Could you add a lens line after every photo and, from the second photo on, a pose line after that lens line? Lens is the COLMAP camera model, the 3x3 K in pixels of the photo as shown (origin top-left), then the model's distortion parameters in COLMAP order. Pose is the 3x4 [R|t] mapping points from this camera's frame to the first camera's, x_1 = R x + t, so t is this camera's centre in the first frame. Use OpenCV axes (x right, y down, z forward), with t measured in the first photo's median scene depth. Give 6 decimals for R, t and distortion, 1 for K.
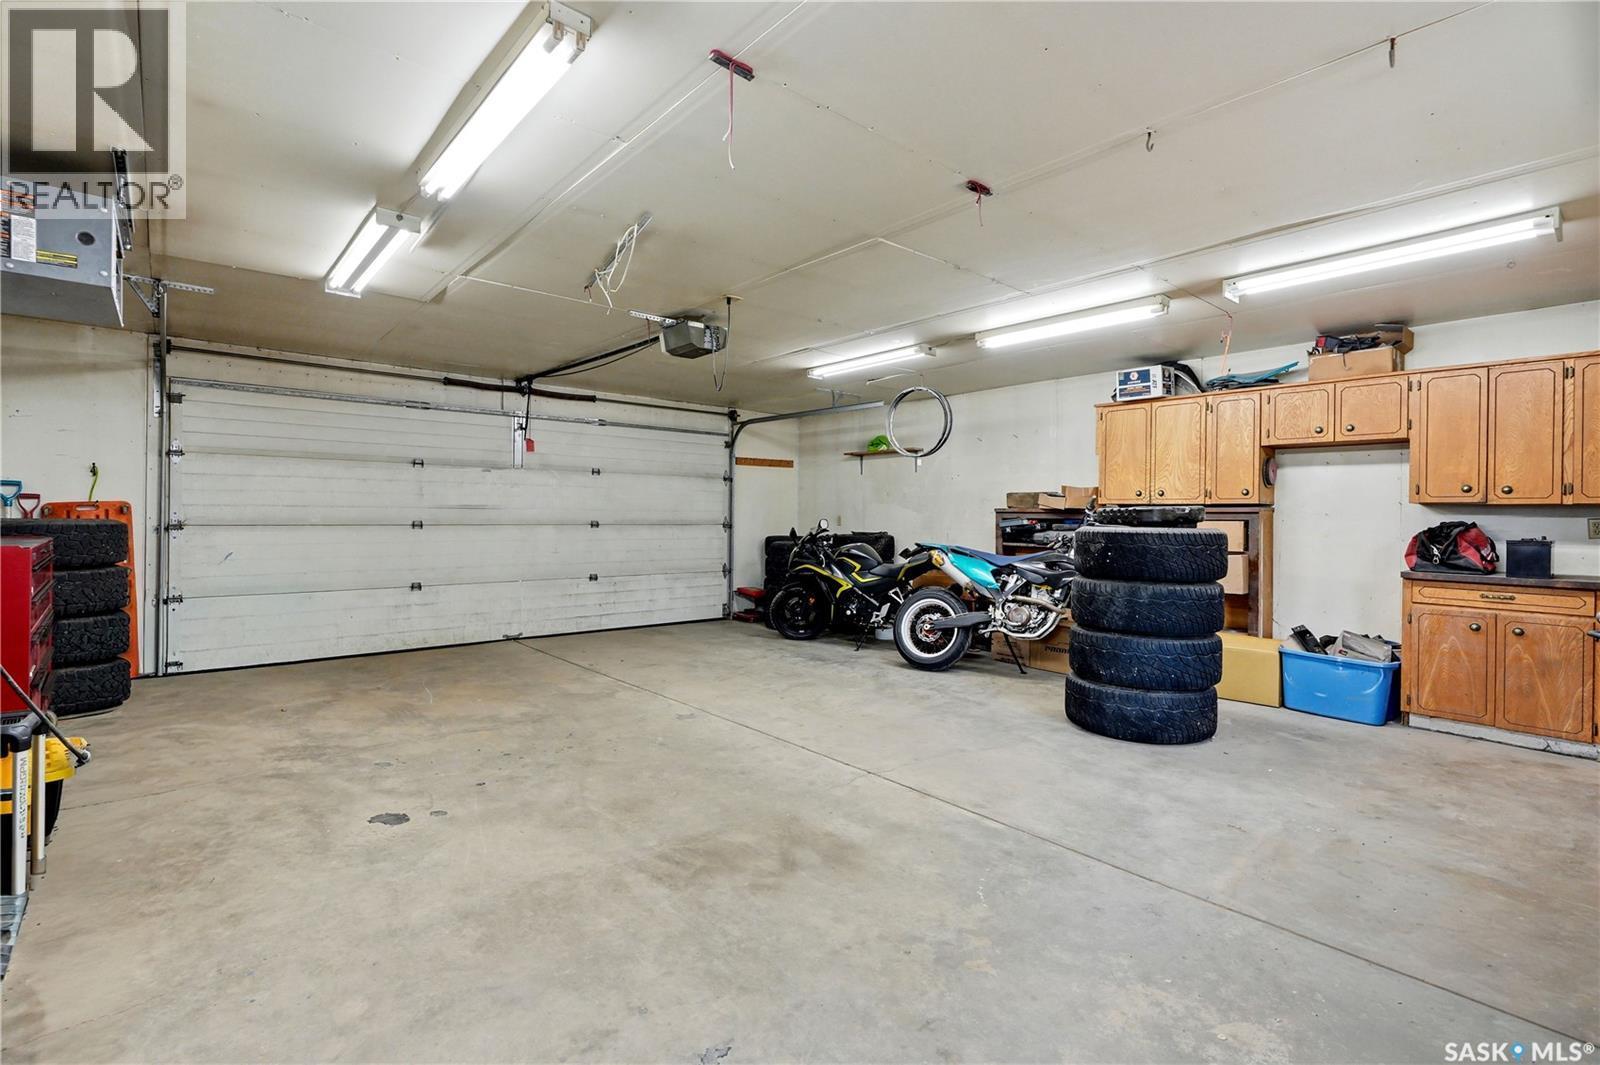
lens RADIAL K [[725.4, 0, 800.1], [0, 725.4, 520.8], [0, 0, 1]] dist [-0.005100, 0.004281]
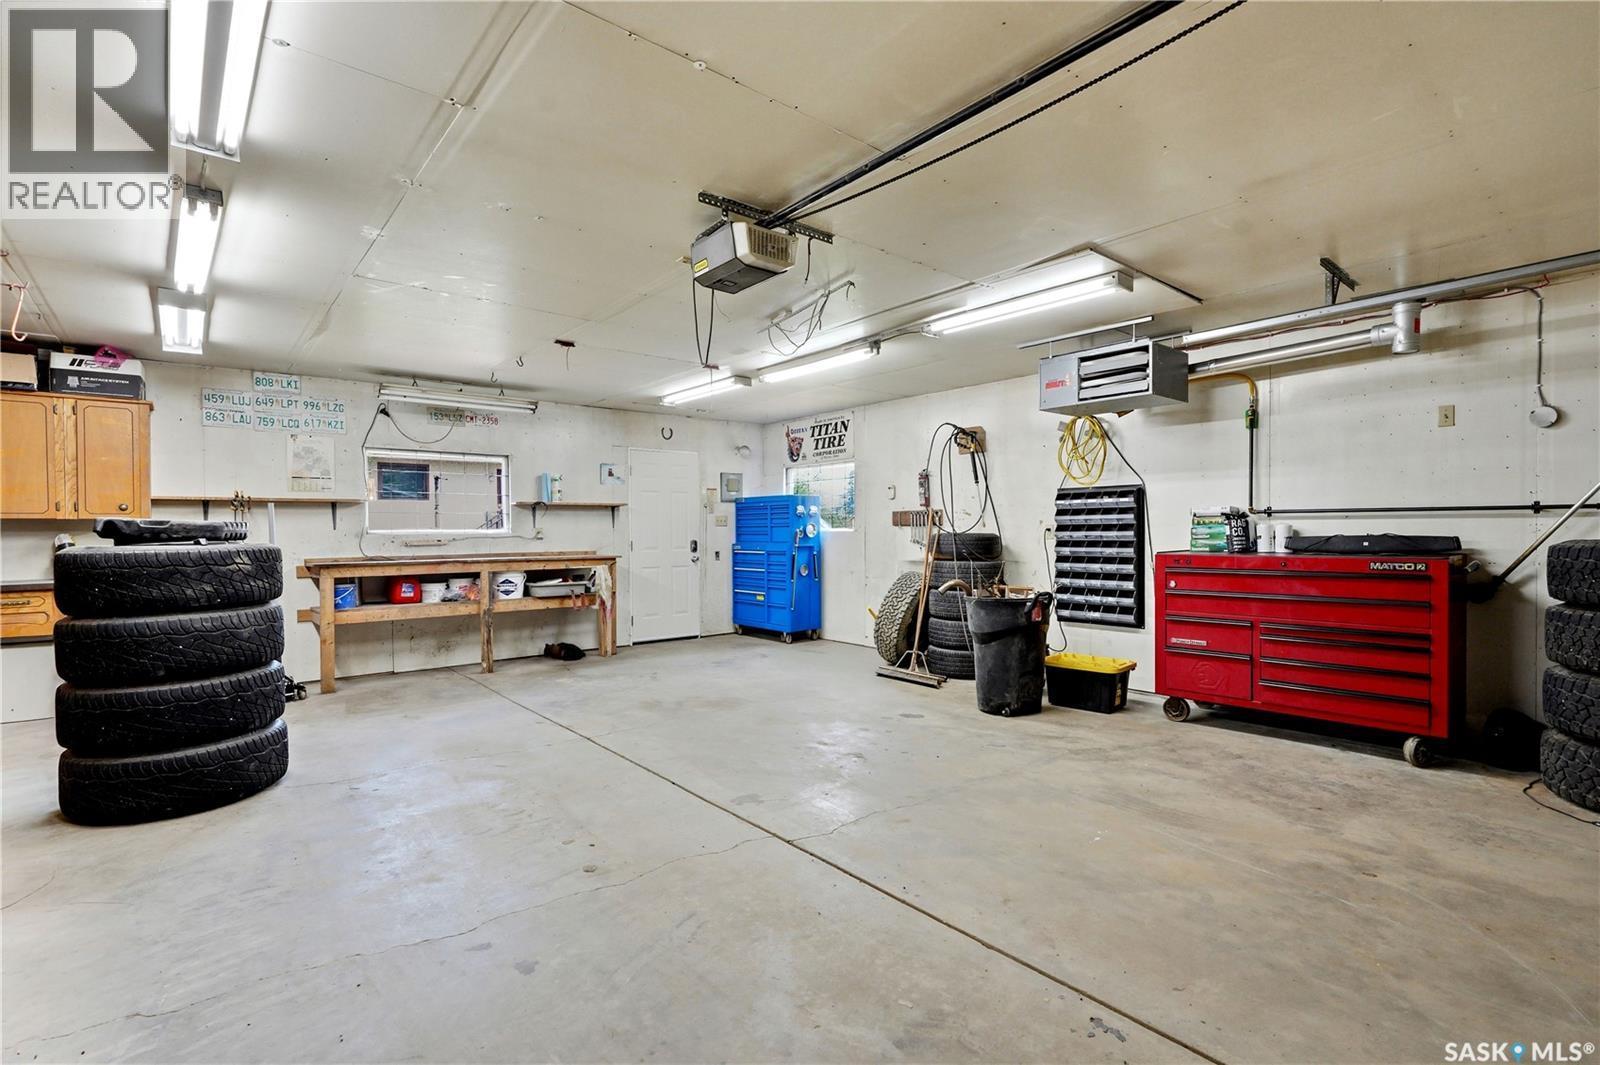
lens RADIAL K [[725.4, 0, 799.9], [0, 725.4, 532.1], [0, 0, 1]] dist [-0.005100, 0.004281]
pose [[-0.999807, -0.002787, 0.019451, -0.286723], [-0.002694, 0.999985, 0.004792, -0.012129], [-0.019464, 0.004739, -0.999799, 2.220683]]
